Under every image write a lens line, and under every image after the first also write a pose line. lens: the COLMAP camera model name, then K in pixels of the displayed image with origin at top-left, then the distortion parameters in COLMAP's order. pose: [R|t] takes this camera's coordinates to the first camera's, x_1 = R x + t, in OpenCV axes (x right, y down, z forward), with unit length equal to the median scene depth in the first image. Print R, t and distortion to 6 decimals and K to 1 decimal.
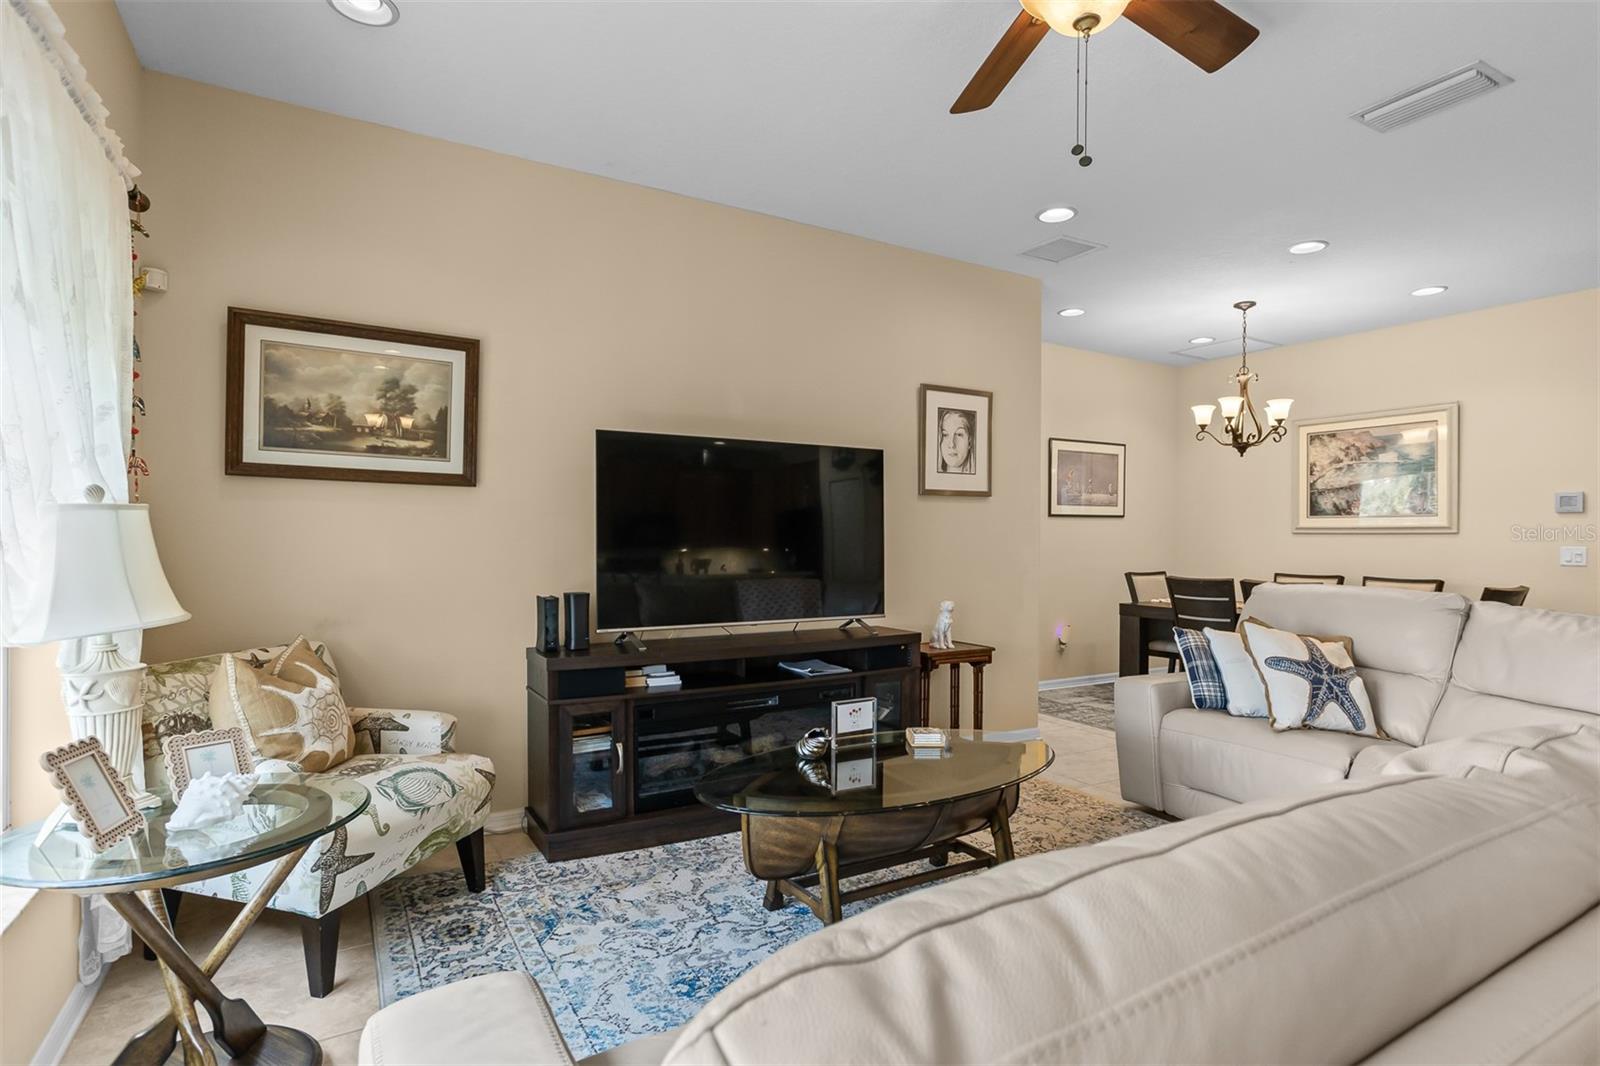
lens RADIAL K [[820.2, 0, 811.2], [0, 820.2, 542.6], [0, 0, 1]] dist [-0.046040, 0.032804]
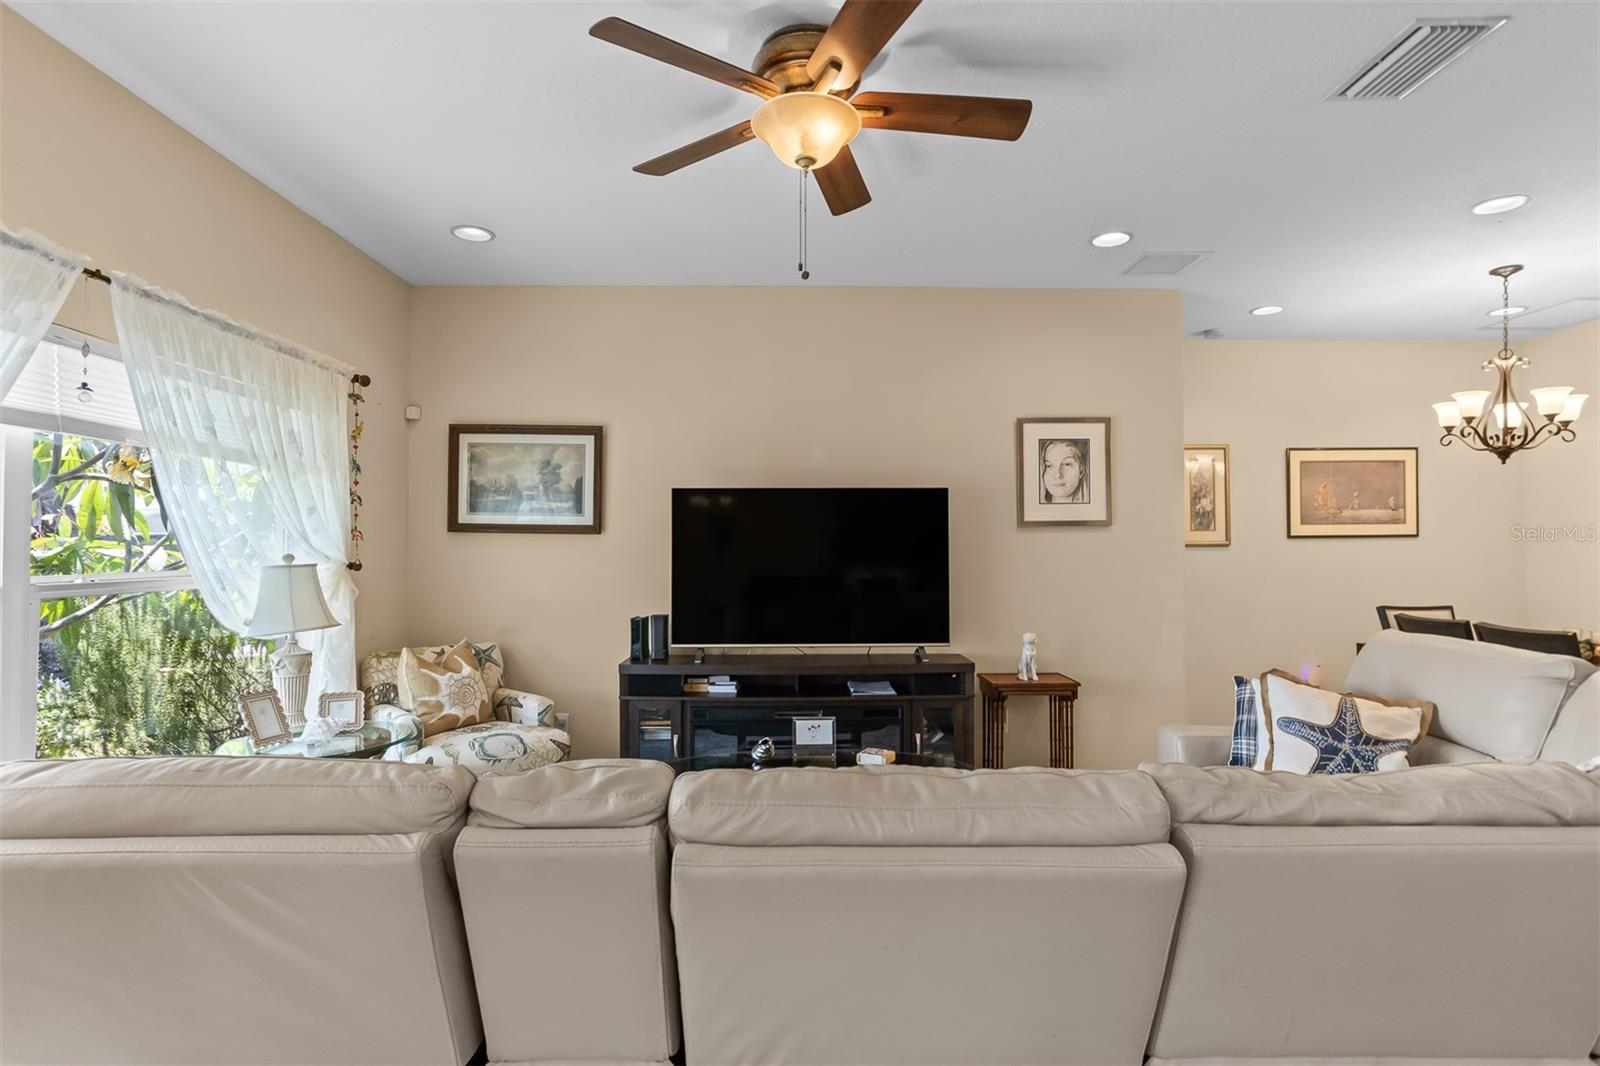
lens RADIAL K [[826.4, 0, 800.0], [0, 826.4, 533.0], [0, 0, 1]] dist [-0.046657, 0.029097]
pose [[0.867936, -0.012605, -0.496515, 0.556922], [0.001938, 0.999756, -0.021993, -0.039534], [0.496671, 0.018127, 0.867749, -0.026907]]
